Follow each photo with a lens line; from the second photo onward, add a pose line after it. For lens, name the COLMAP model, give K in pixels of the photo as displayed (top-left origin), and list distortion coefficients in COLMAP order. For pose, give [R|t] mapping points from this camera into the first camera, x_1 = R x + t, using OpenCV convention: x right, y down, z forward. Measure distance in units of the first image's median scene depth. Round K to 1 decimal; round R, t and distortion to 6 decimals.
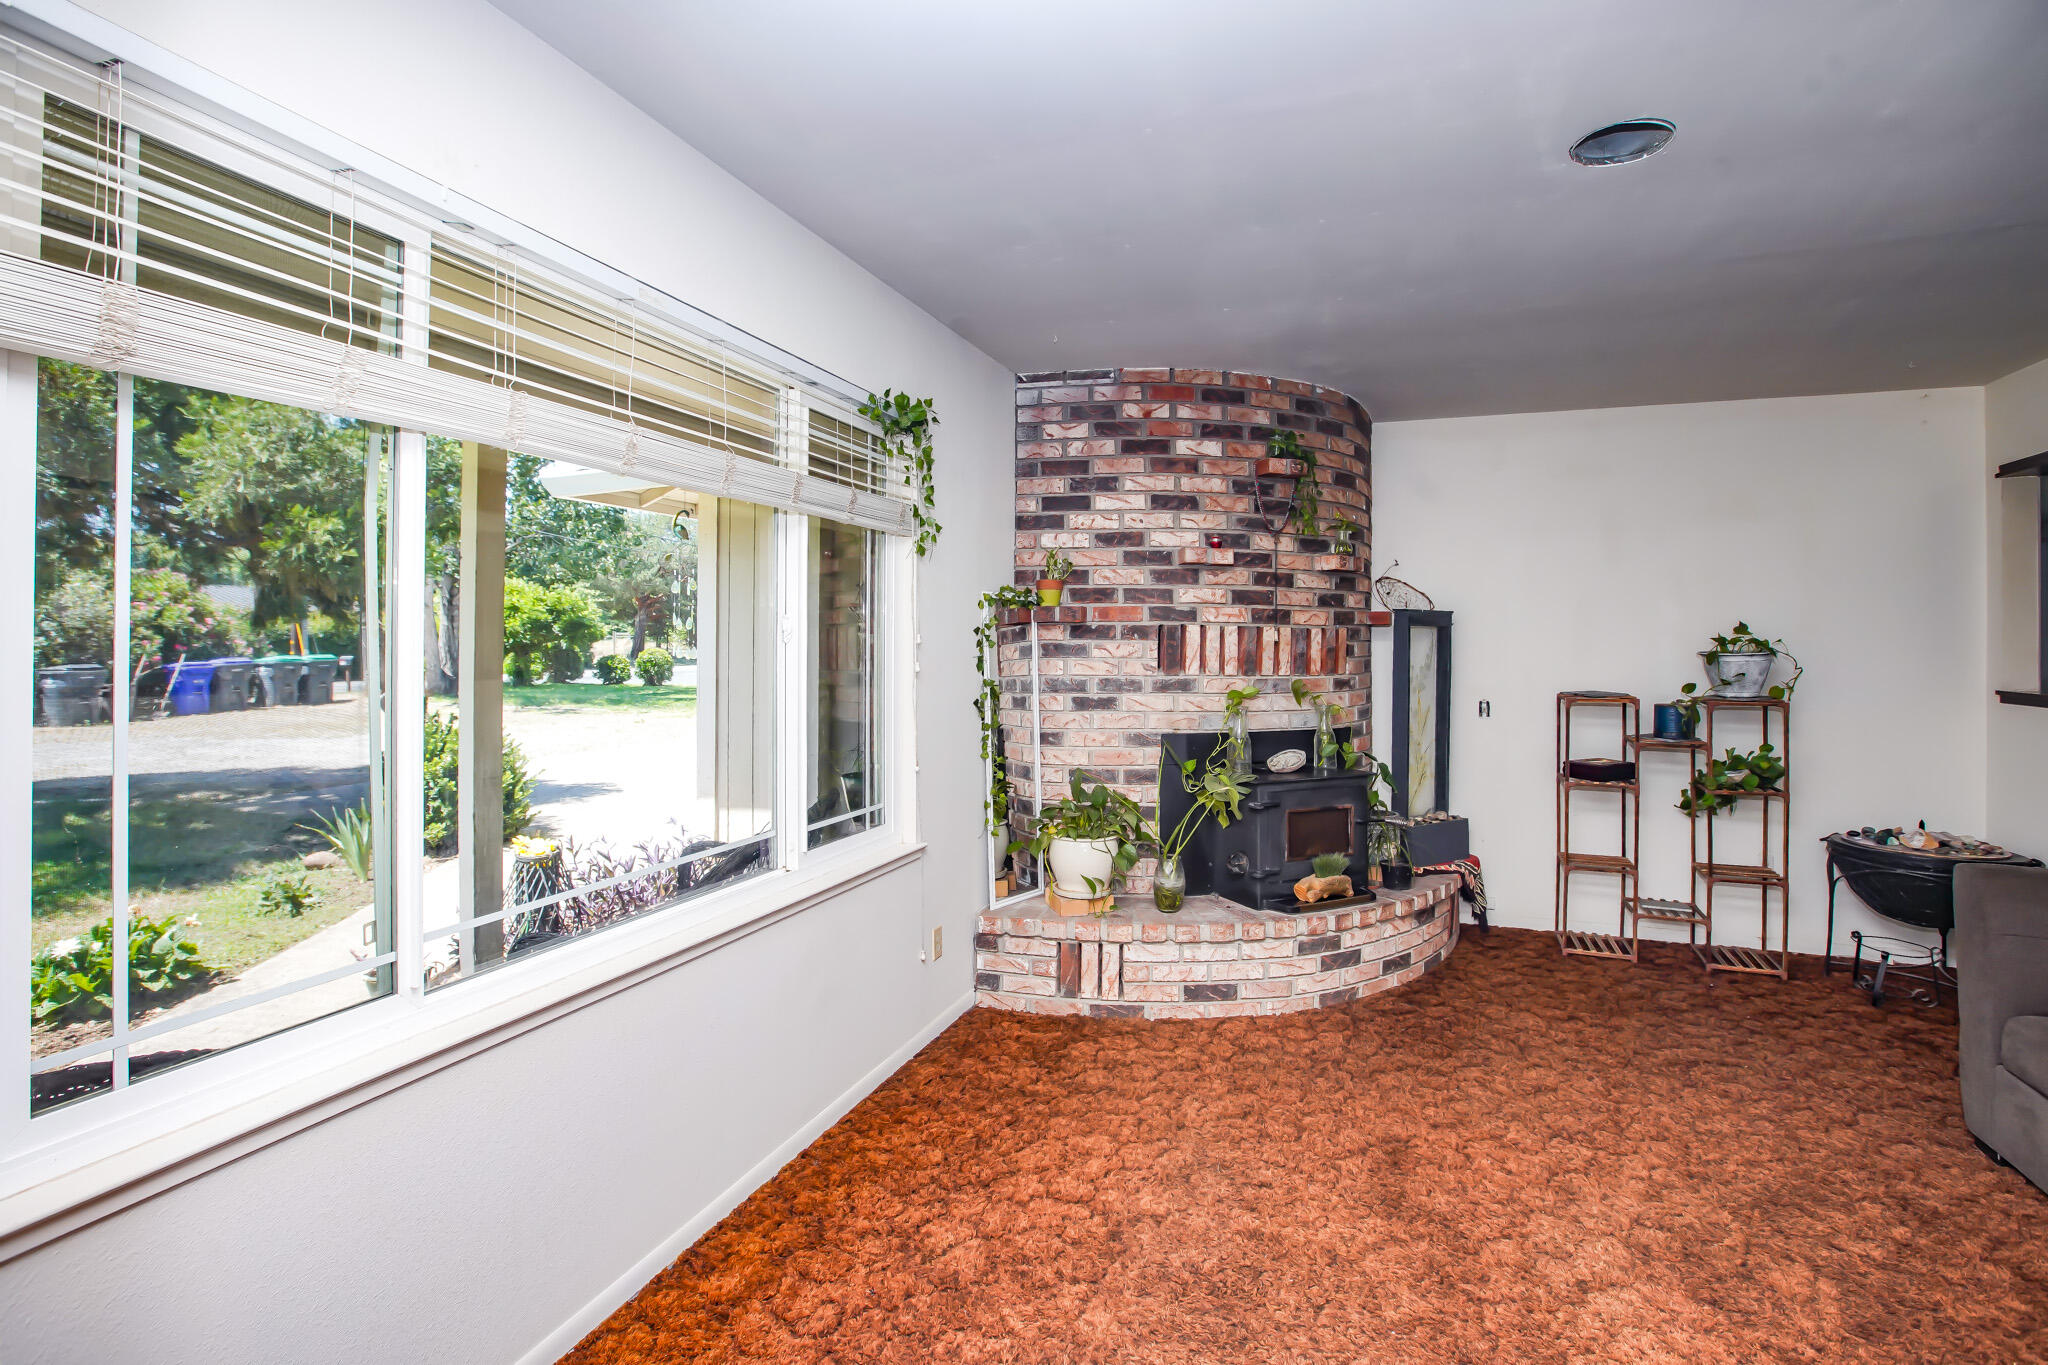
lens RADIAL K [[958.5, 0, 1033.4], [0, 958.5, 634.7], [0, 0, 1]] dist [-0.055119, 0.020768]
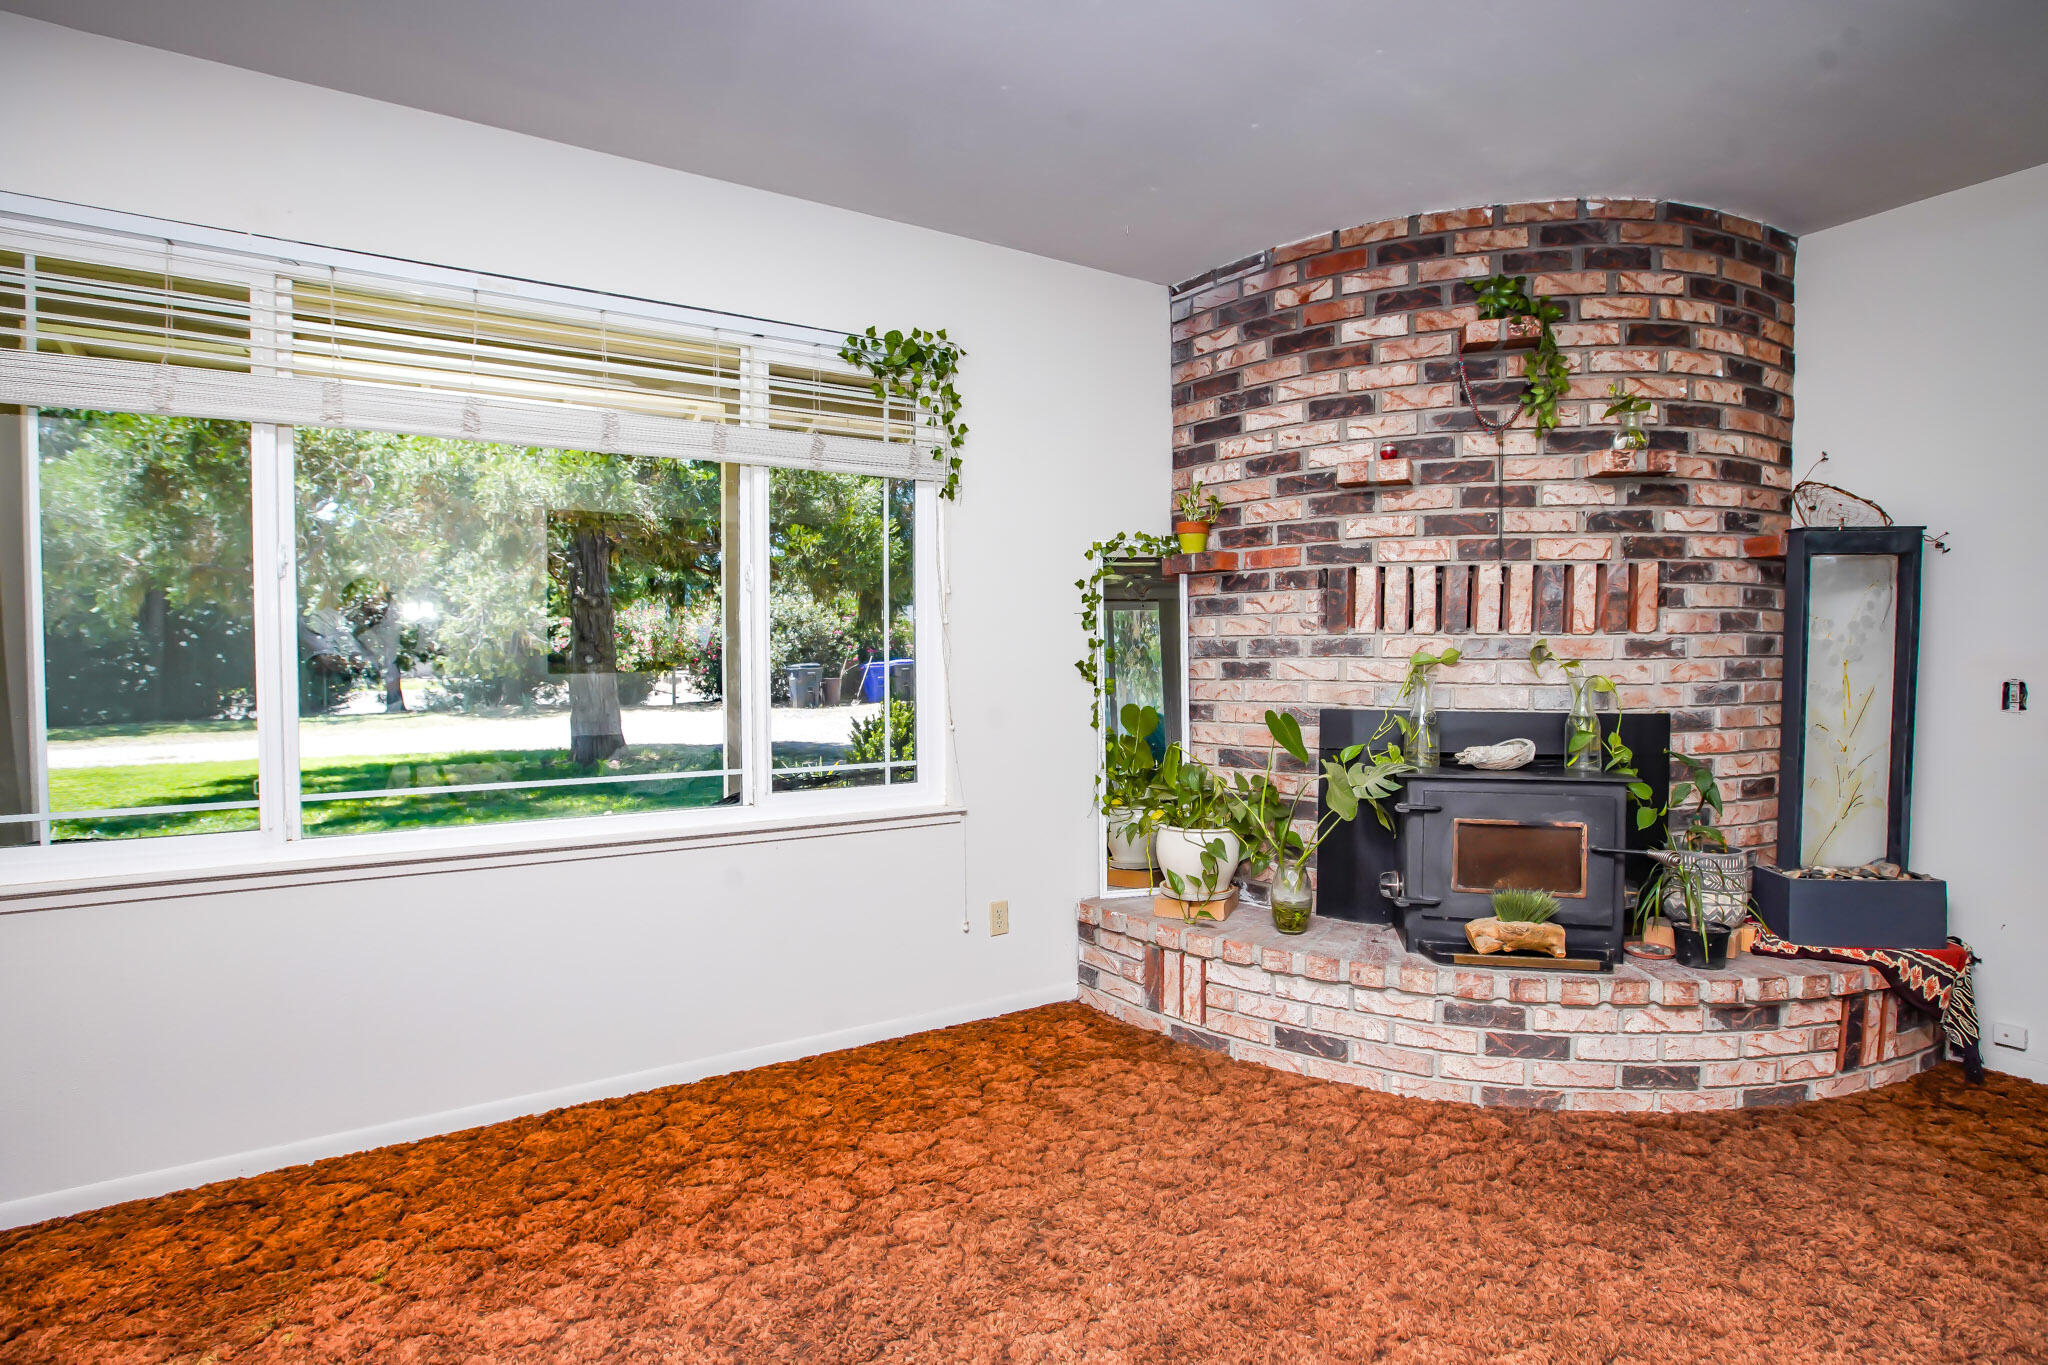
lens RADIAL K [[979.3, 0, 1024.0], [0, 979.3, 682.5], [0, 0, 1]] dist [-0.040252, 0.010365]
pose [[0.789898, 0.011255, -0.613134, 0.426010], [0.013735, 0.999256, 0.036038, 0.049572], [0.613084, -0.036888, 0.789156, 0.225982]]
